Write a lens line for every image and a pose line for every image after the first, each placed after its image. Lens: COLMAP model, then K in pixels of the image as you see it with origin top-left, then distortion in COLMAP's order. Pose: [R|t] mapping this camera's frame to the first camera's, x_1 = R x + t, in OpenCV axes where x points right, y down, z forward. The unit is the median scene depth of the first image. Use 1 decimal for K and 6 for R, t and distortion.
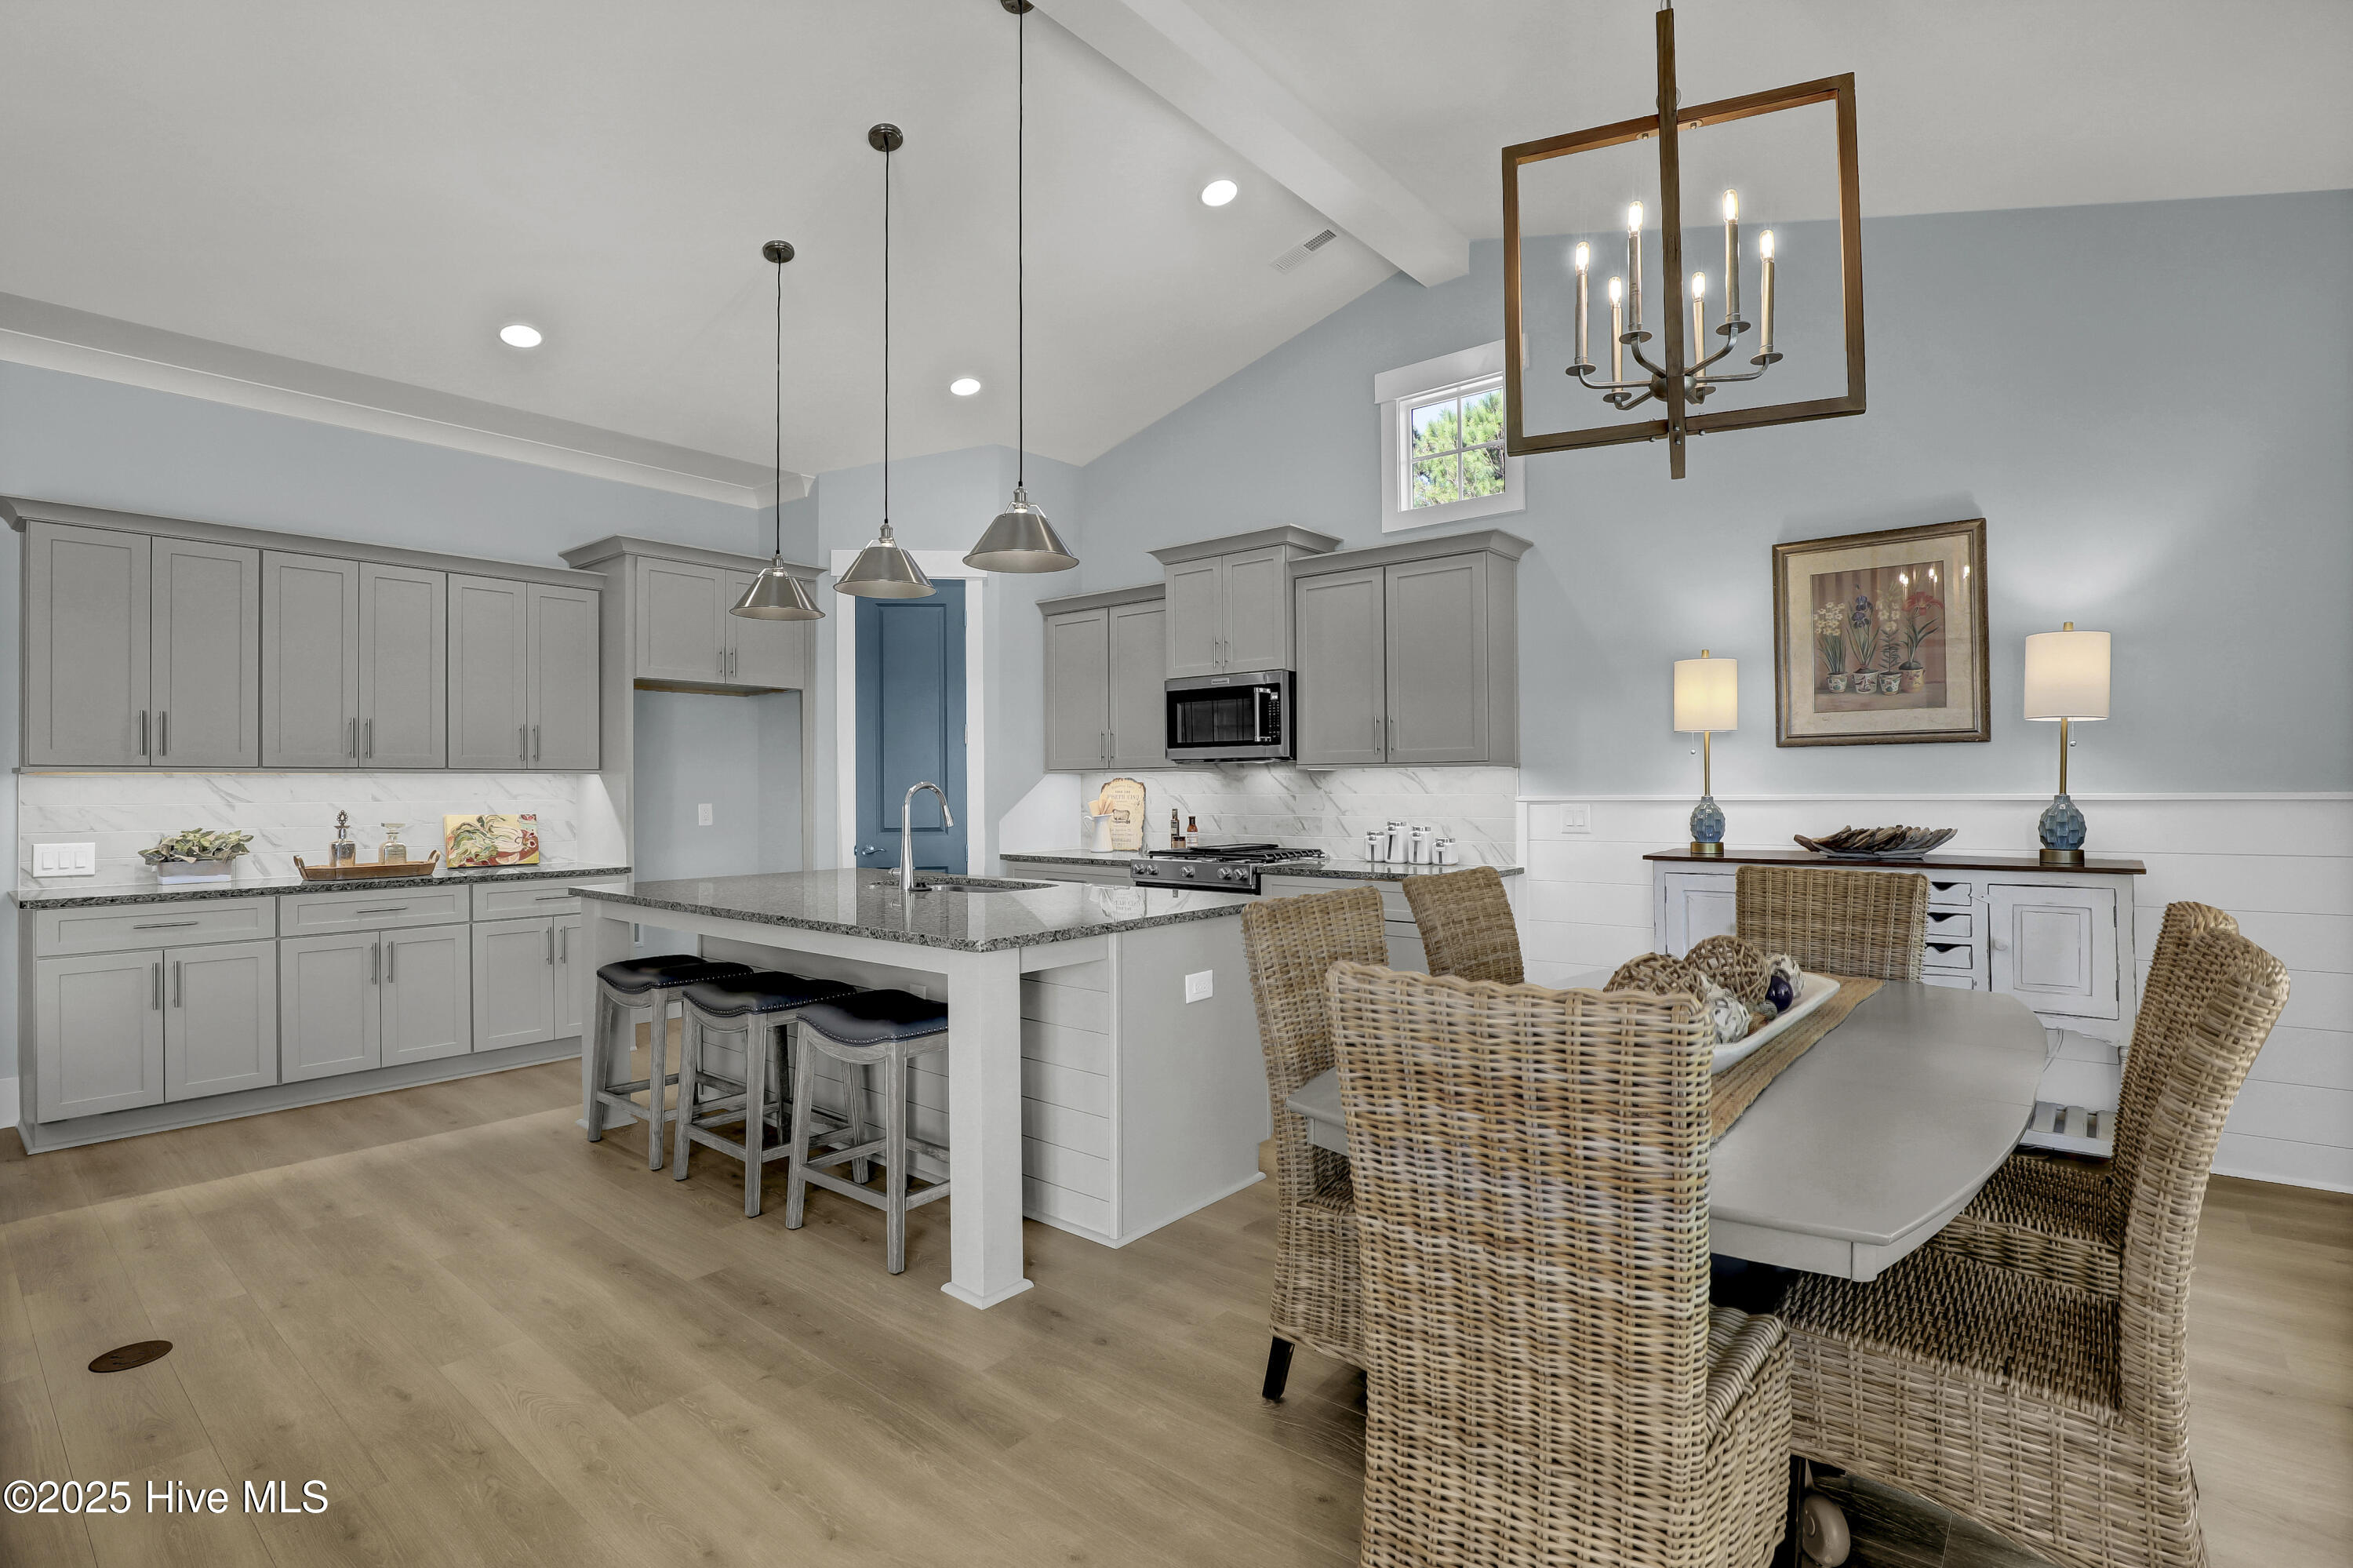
lens RADIAL K [[1121.9, 0, 1189.5], [0, 1121.9, 773.1], [0, 0, 1]] dist [-0.026038, 0.001673]
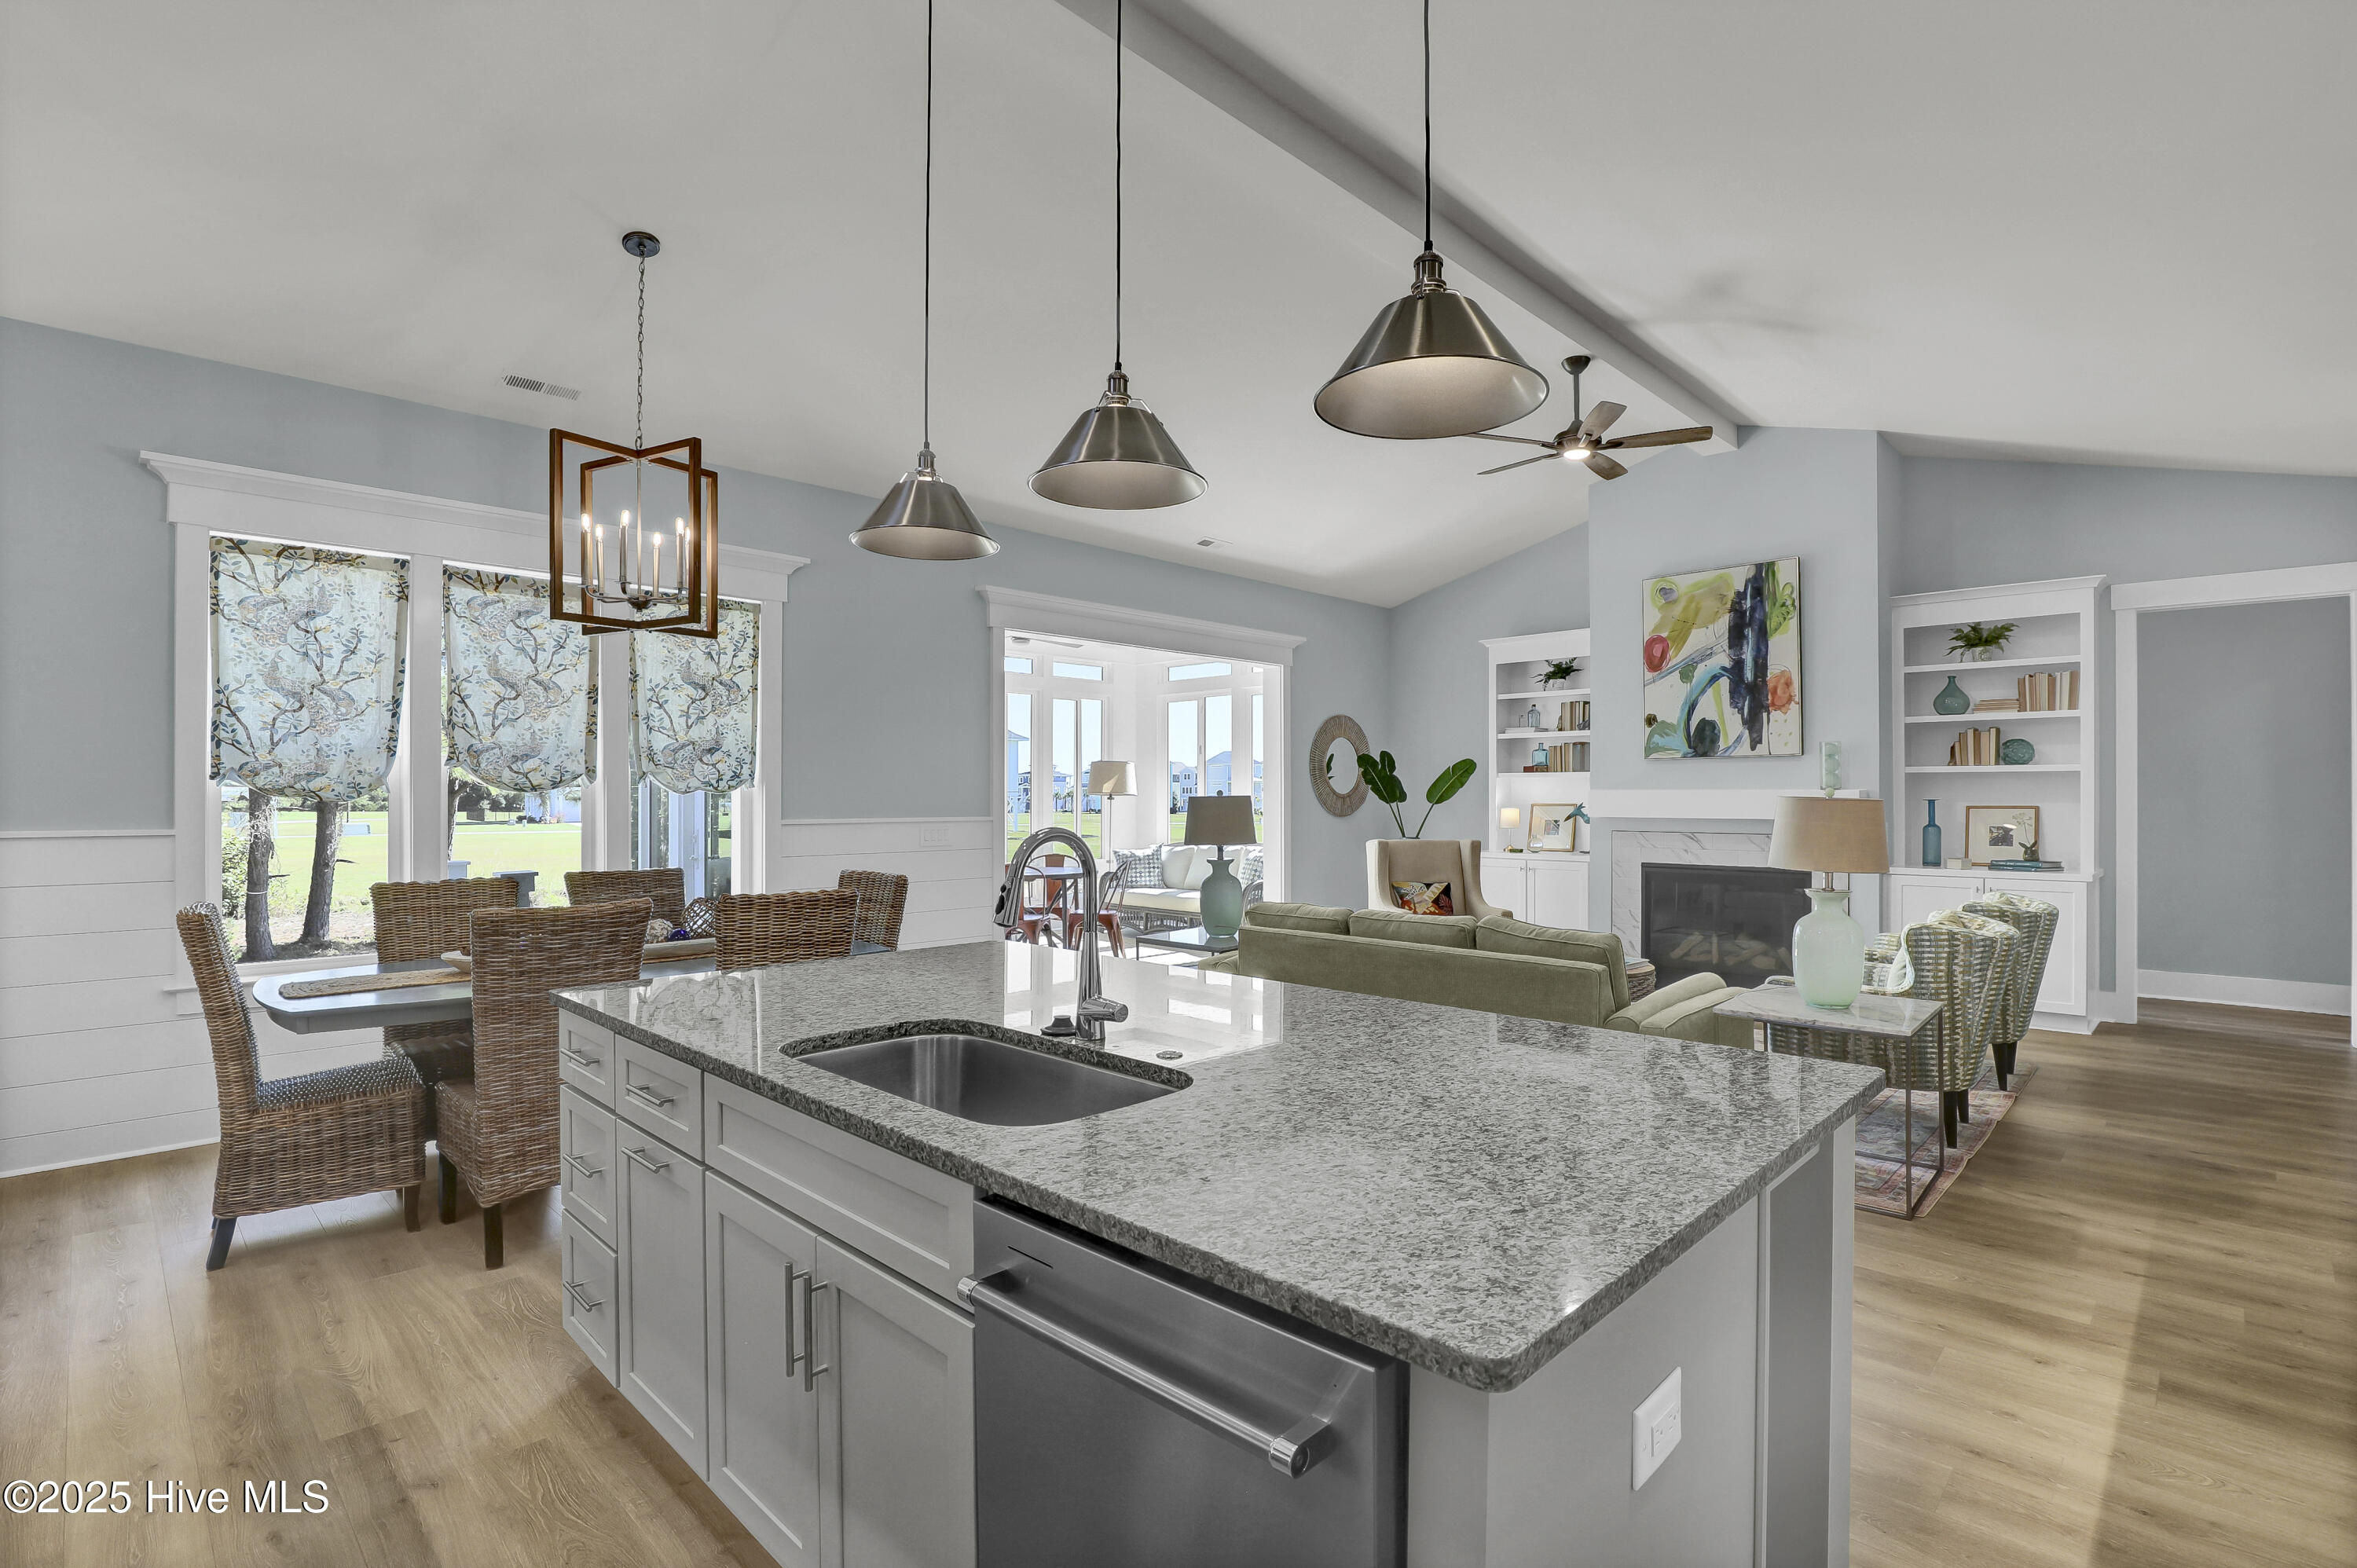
lens RADIAL K [[1135.0, 0, 1172.8], [0, 1135.0, 792.8], [0, 0, 1]] dist [-0.020060, -0.000013]
pose [[-0.993680, 0.009093, 0.111878, -0.272739], [0.007172, 0.999820, -0.017561, 0.001923], [-0.112017, -0.016647, -0.993567, 1.178467]]
